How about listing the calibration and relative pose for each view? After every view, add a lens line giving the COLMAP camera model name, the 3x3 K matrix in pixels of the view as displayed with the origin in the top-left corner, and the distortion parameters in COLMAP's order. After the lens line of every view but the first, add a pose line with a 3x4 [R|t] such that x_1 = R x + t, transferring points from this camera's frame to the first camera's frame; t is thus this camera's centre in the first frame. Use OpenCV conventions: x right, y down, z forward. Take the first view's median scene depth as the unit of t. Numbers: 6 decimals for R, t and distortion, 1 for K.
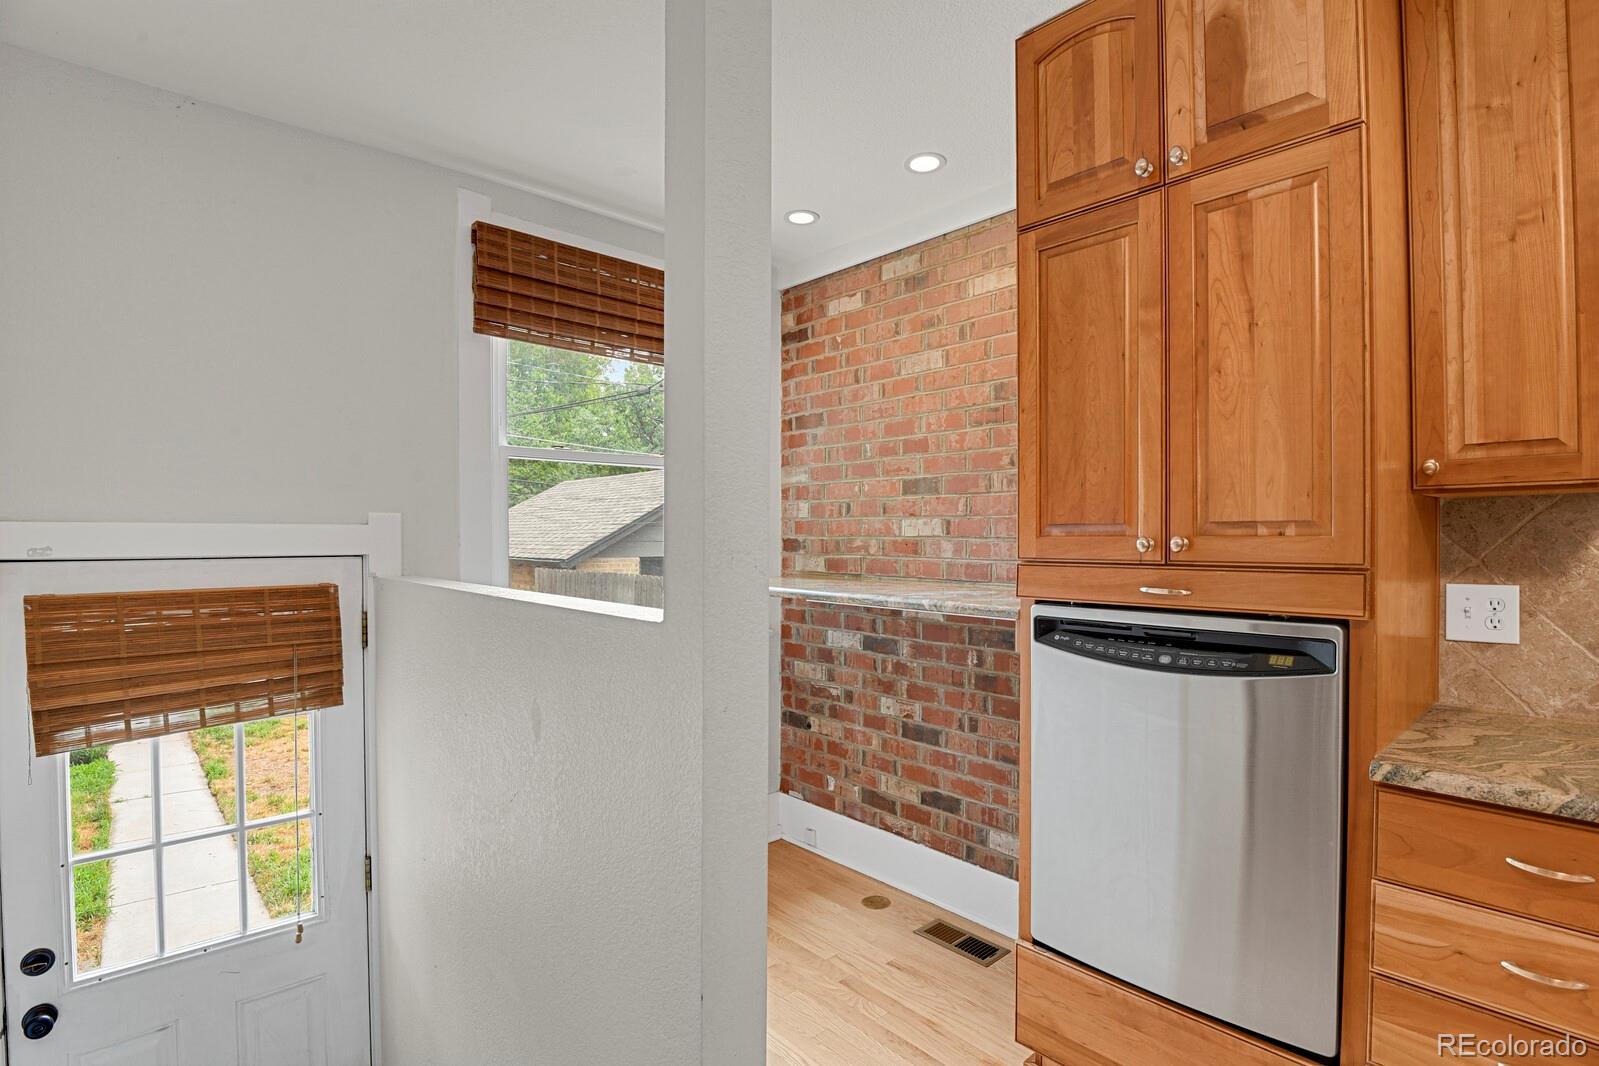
lens RADIAL K [[776.9, 0, 802.2], [0, 776.9, 539.5], [0, 0, 1]] dist [-0.025520, -0.003033]
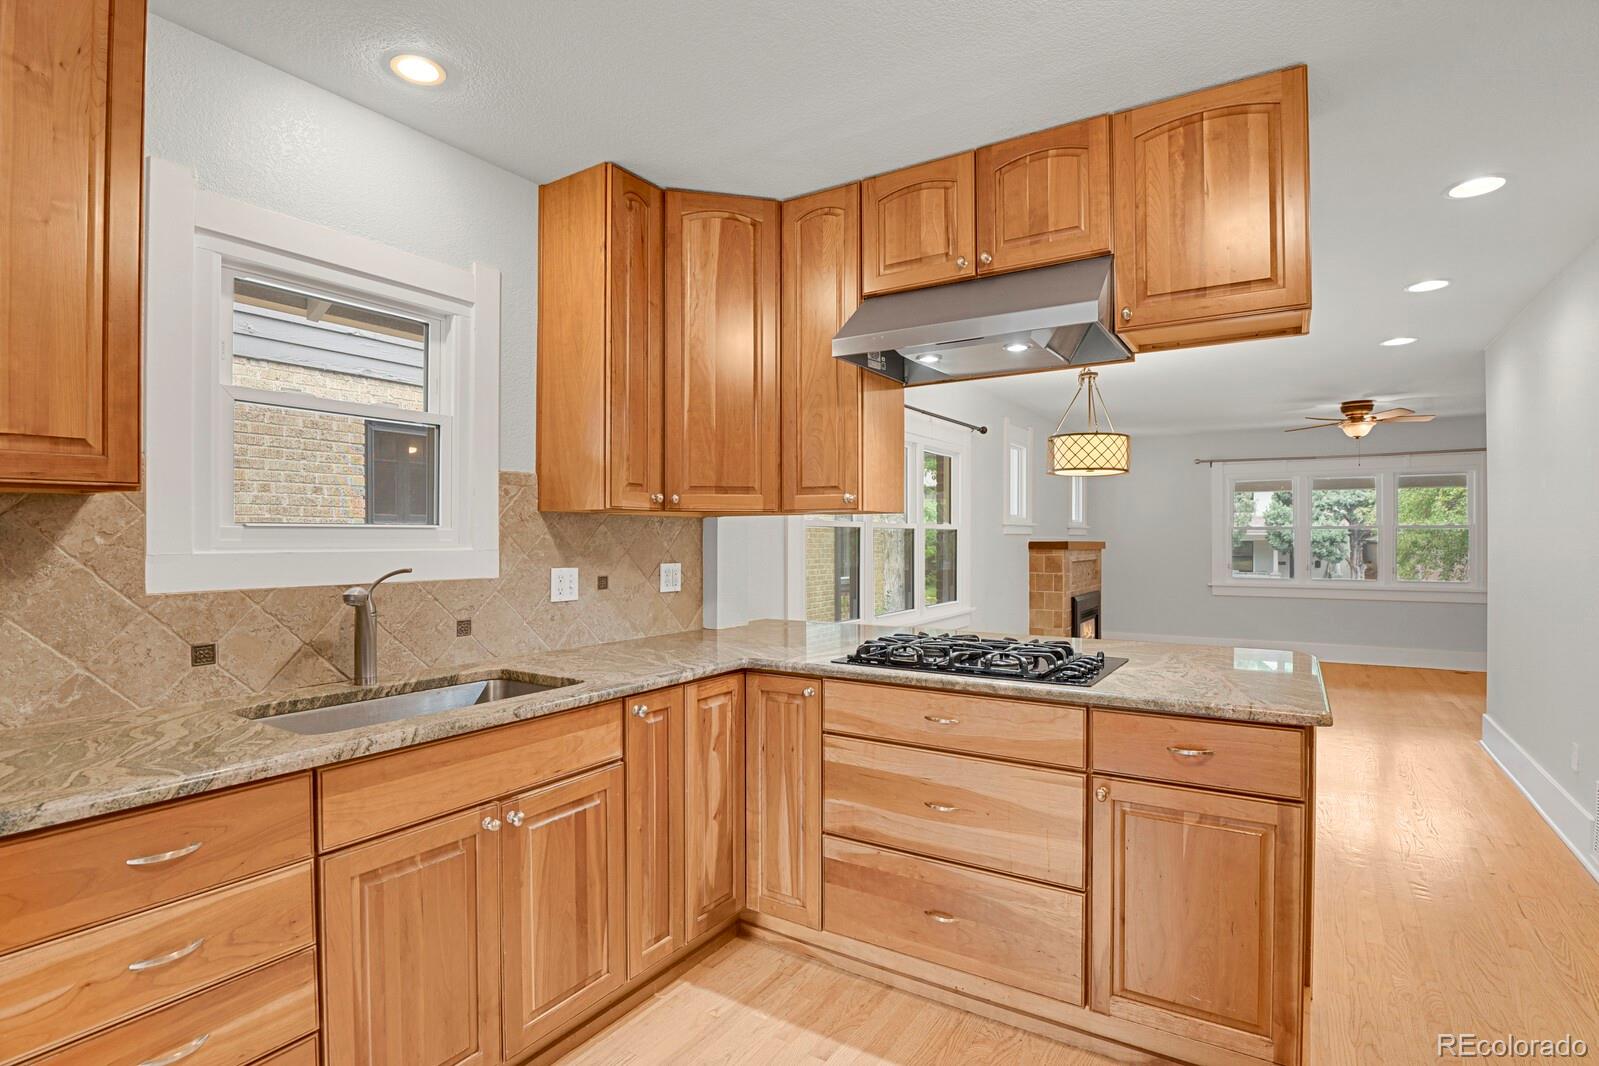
lens RADIAL K [[776.9, 0, 802.9], [0, 776.9, 539.3], [0, 0, 1]] dist [-0.025520, -0.003033]
pose [[-0.260443, -0.005045, 0.965476, -0.148837], [0.005105, 0.999965, 0.006603, -0.001834], [-0.965476, 0.006648, -0.260408, 0.231905]]
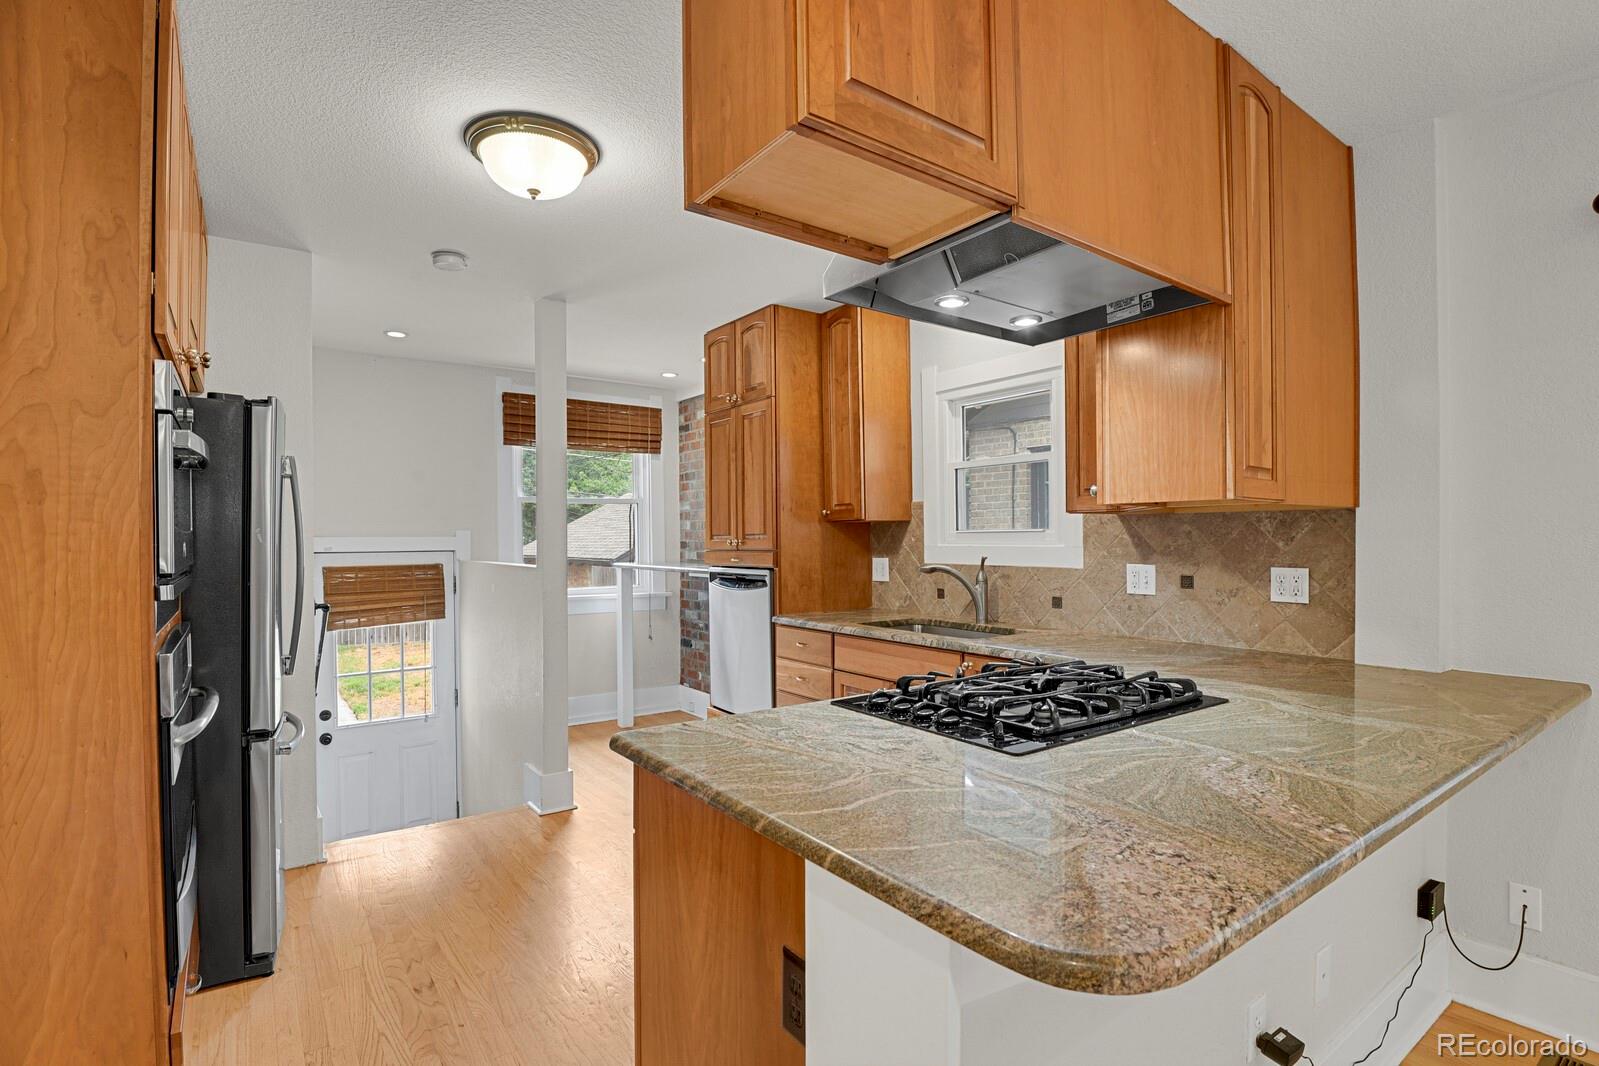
lens RADIAL K [[776.9, 0, 804.6], [0, 776.9, 539.1], [0, 0, 1]] dist [-0.025520, -0.003033]
pose [[0.994462, -0.008472, -0.104758, 0.743431], [0.007987, 0.999955, -0.005056, 0.007576], [0.104796, 0.004191, 0.994485, -1.232359]]
